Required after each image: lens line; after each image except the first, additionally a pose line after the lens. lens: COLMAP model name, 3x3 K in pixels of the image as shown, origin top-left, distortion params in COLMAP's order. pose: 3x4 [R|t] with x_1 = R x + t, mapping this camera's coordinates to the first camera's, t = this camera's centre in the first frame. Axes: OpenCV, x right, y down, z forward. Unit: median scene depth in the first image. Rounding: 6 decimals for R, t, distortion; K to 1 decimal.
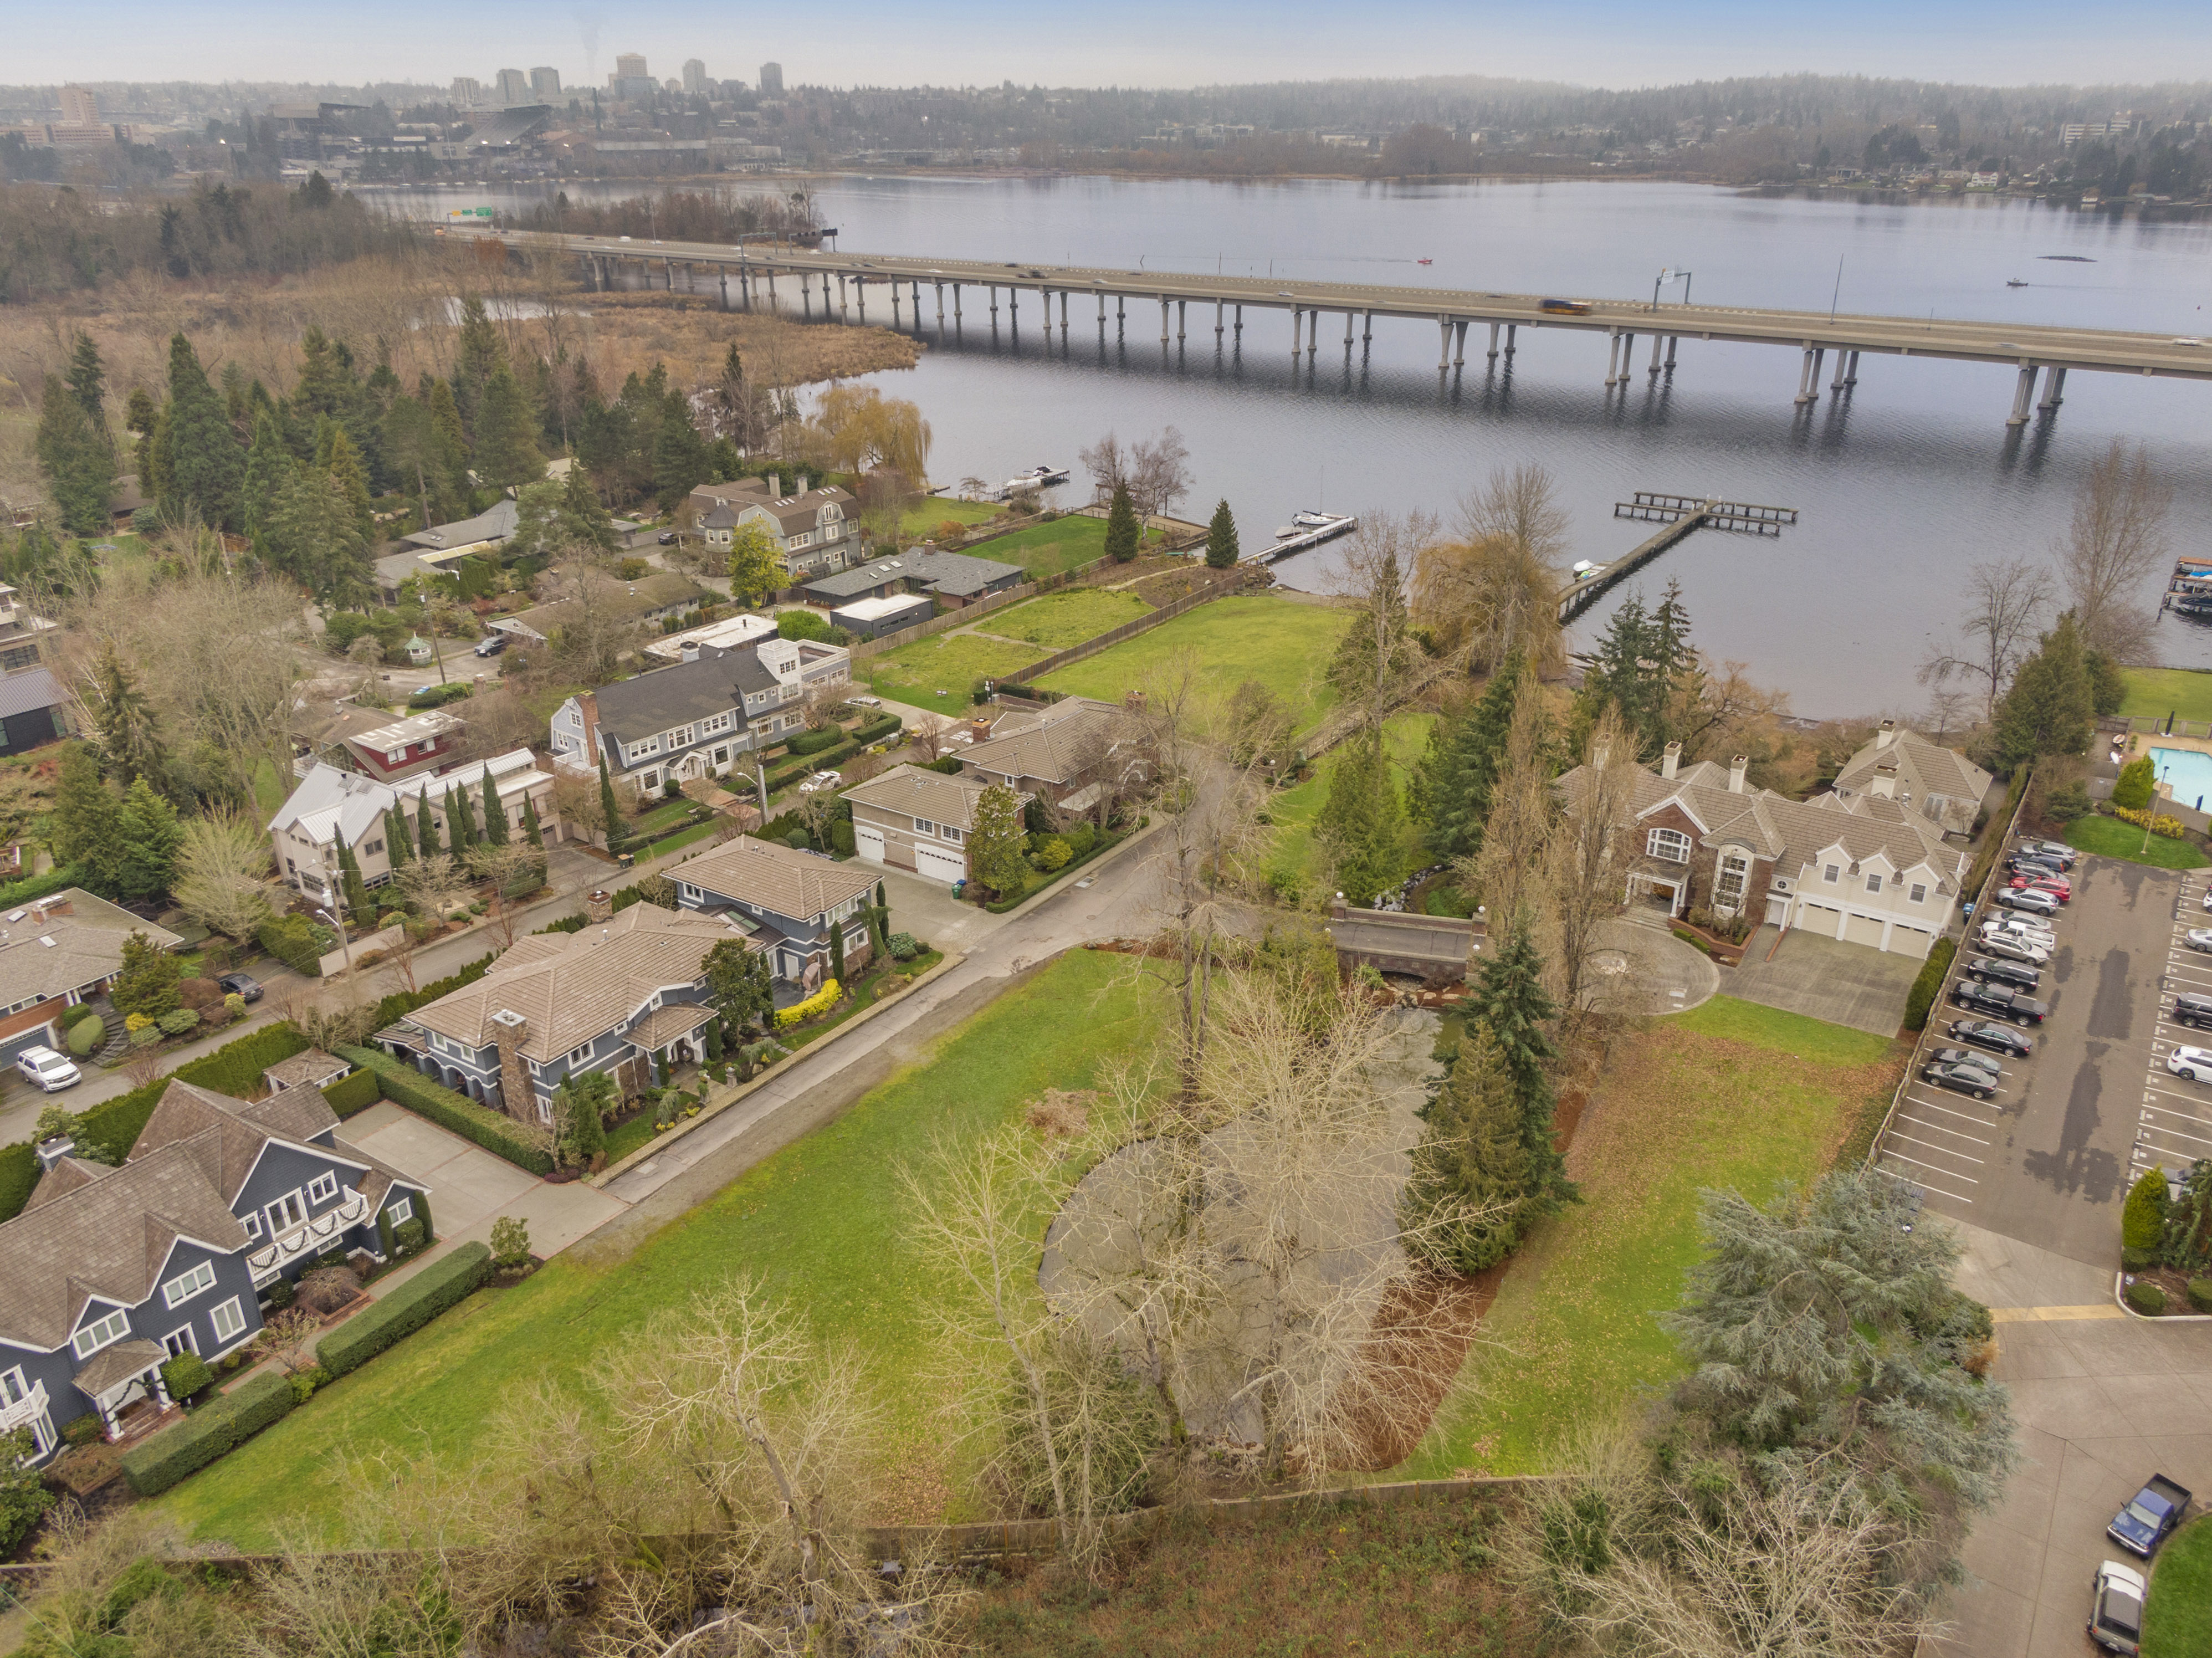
lens RADIAL K [[1620.8, 0, 1139.8], [0, 1620.8, 834.0], [0, 0, 1]] dist [0.018511, -0.031432]
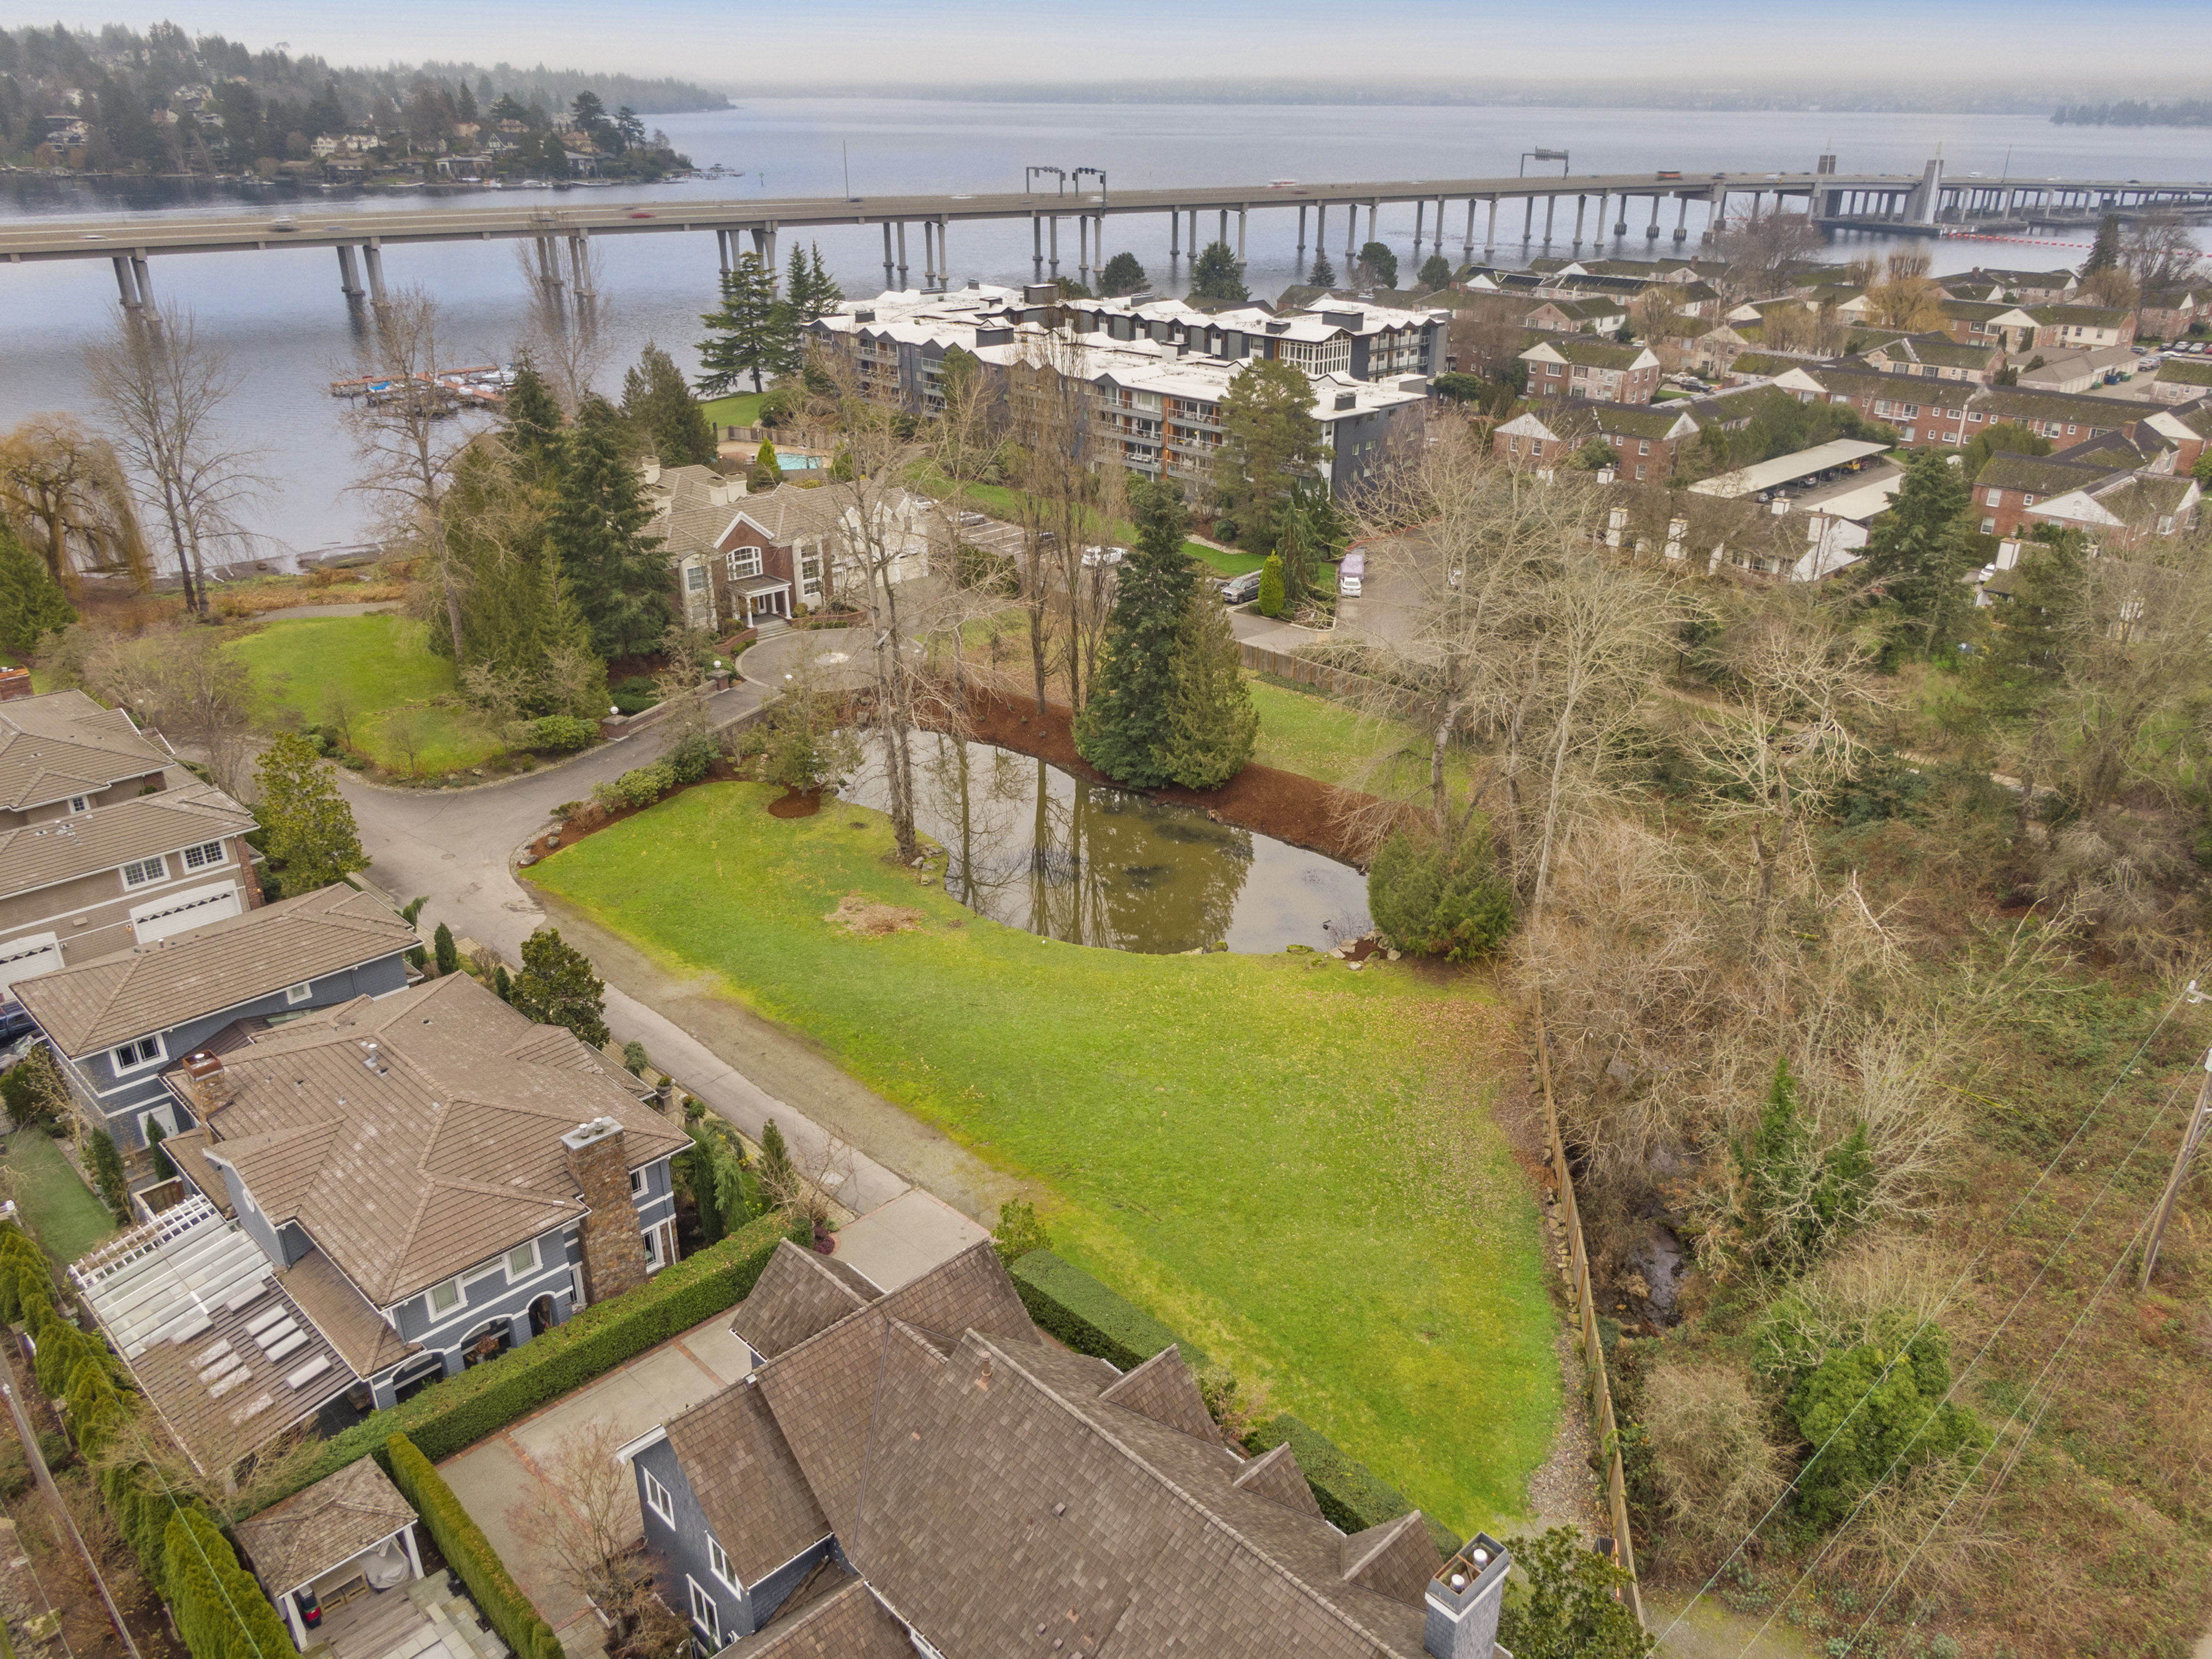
lens RADIAL K [[1663.4, 0, 1138.2], [0, 1663.4, 829.6], [0, 0, 1]] dist [0.000305, -0.011247]
pose [[0.204082, -0.397233, 0.894738, -0.367696], [0.391126, 0.870942, 0.297456, -0.035443], [-0.897425, 0.289250, 0.333112, 0.264720]]
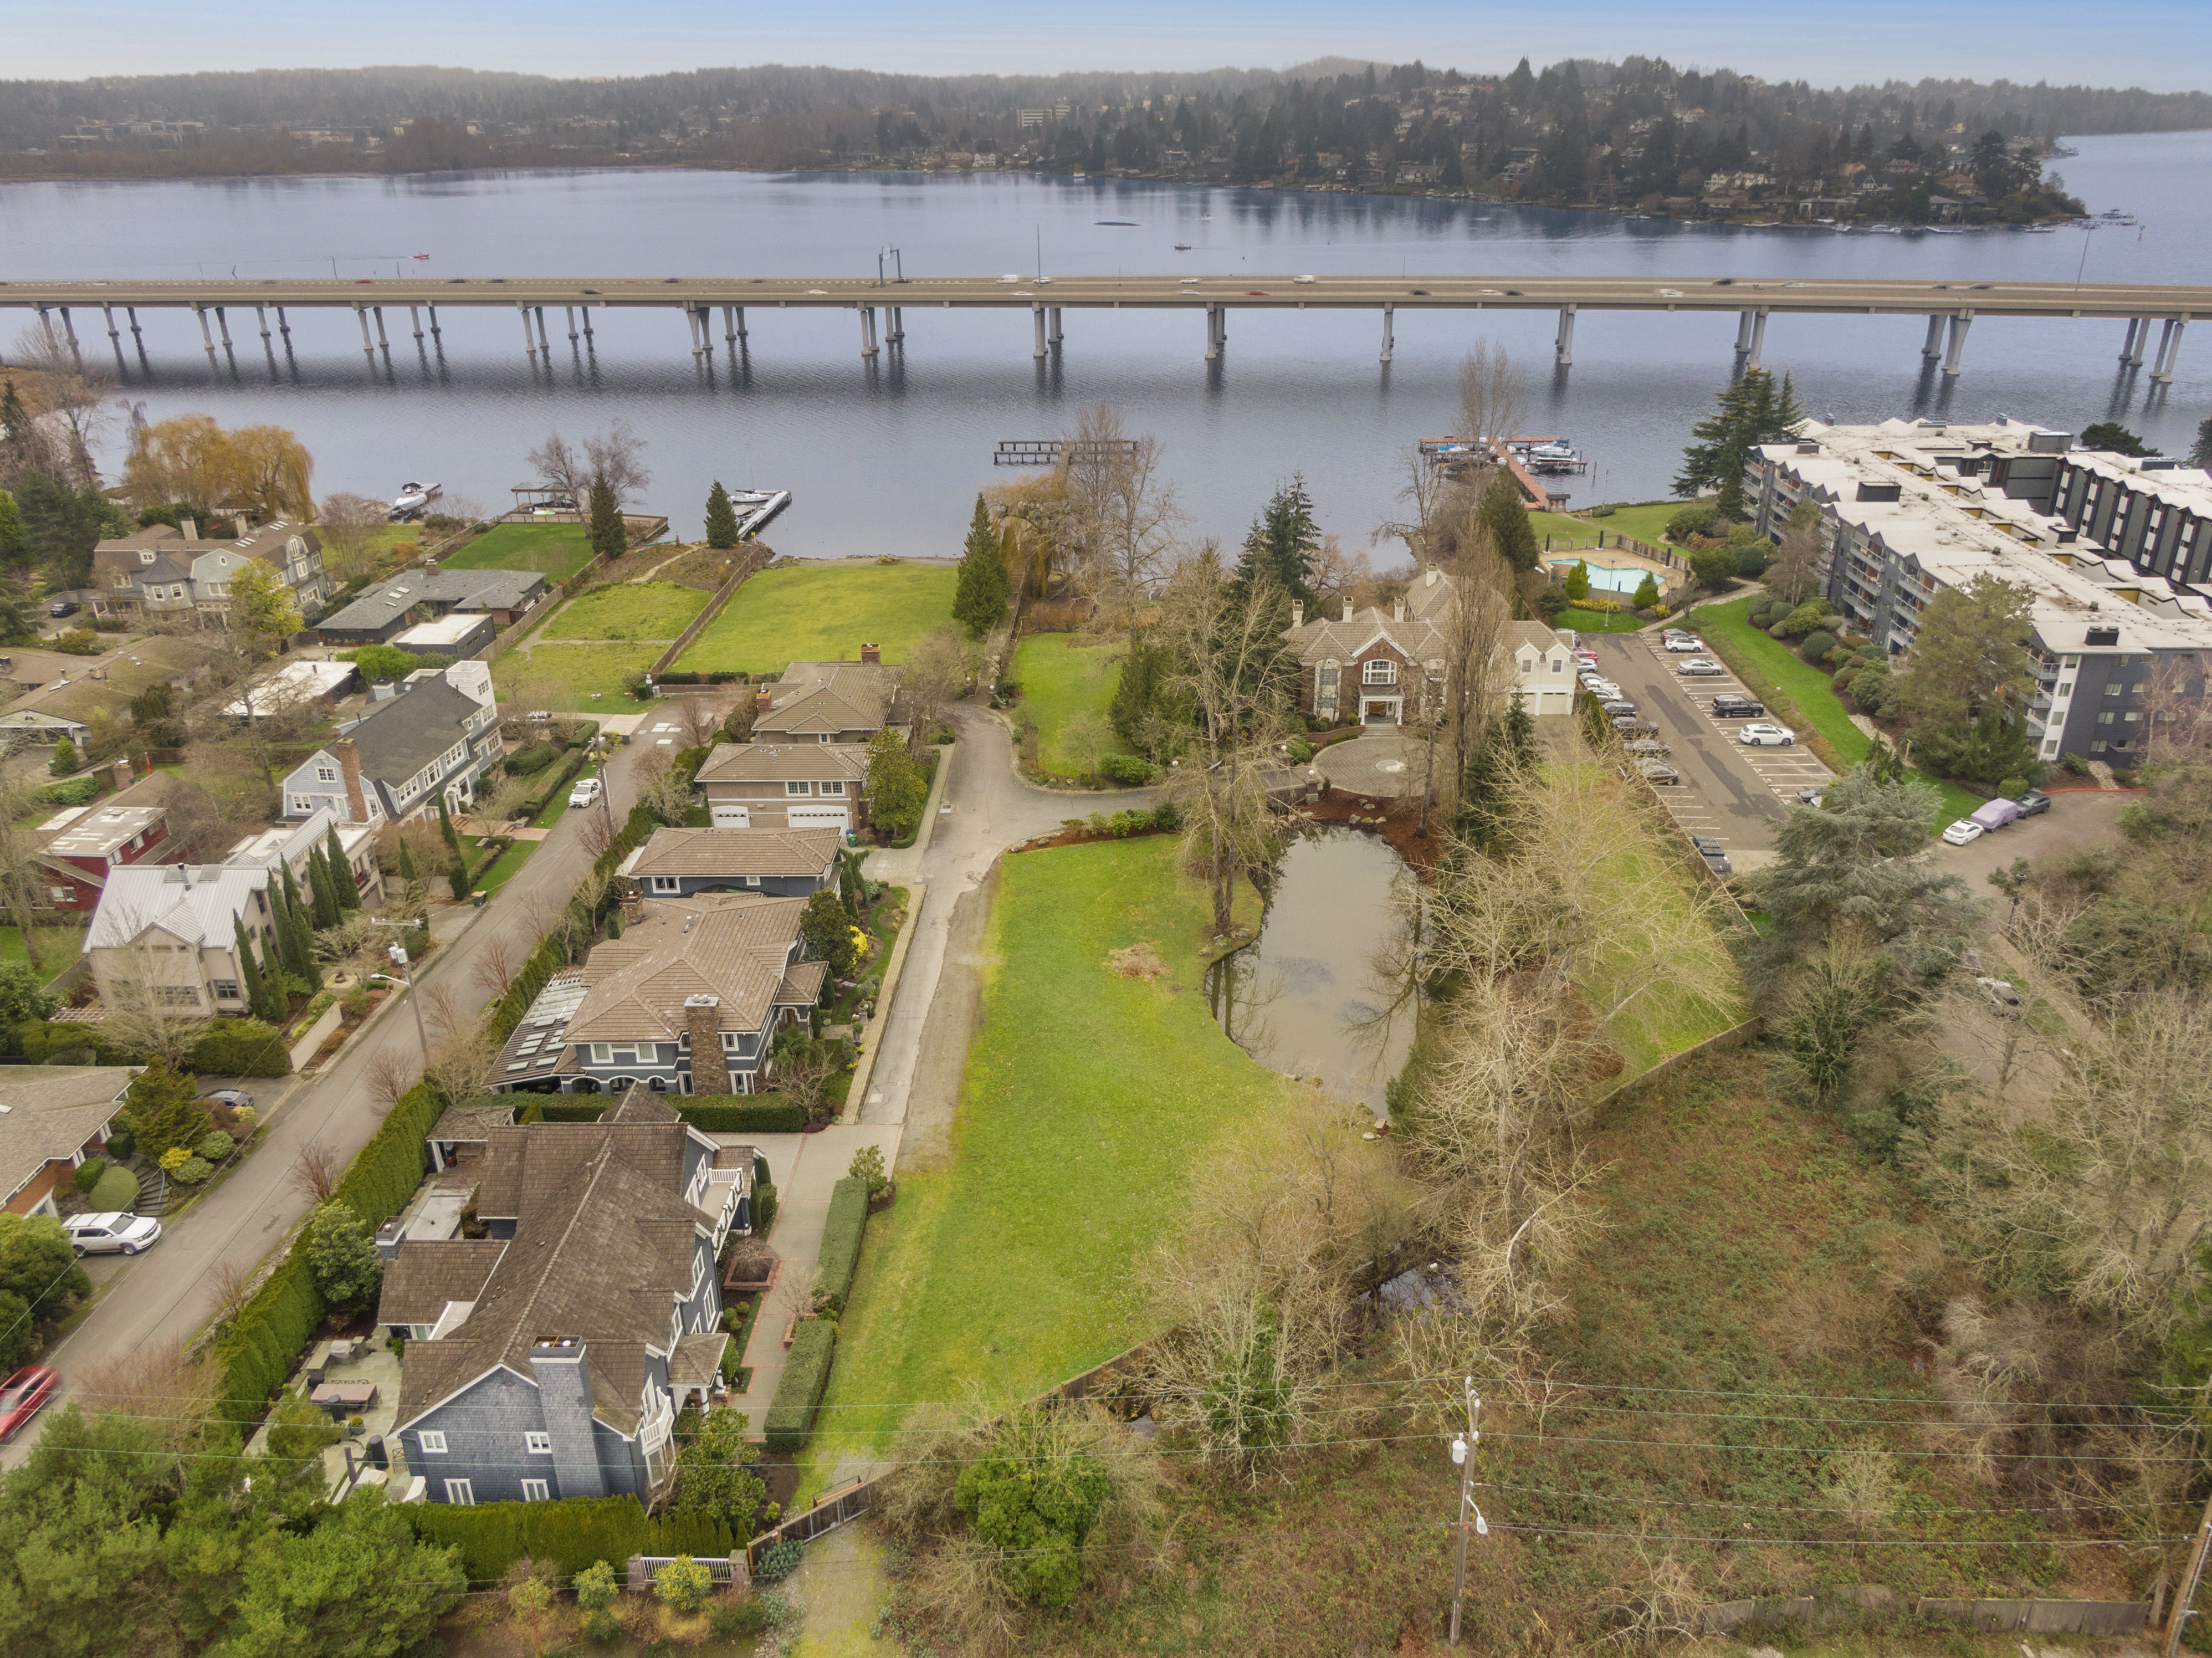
lens RADIAL K [[1620.8, 0, 1139.8], [0, 1620.8, 834.0], [0, 0, 1]] dist [0.018511, -0.031432]
pose [[0.842150, -0.226805, 0.489227, -0.277130], [0.224264, 0.972375, 0.064746, 0.003194], [-0.490397, 0.055191, 0.869750, -0.007079]]
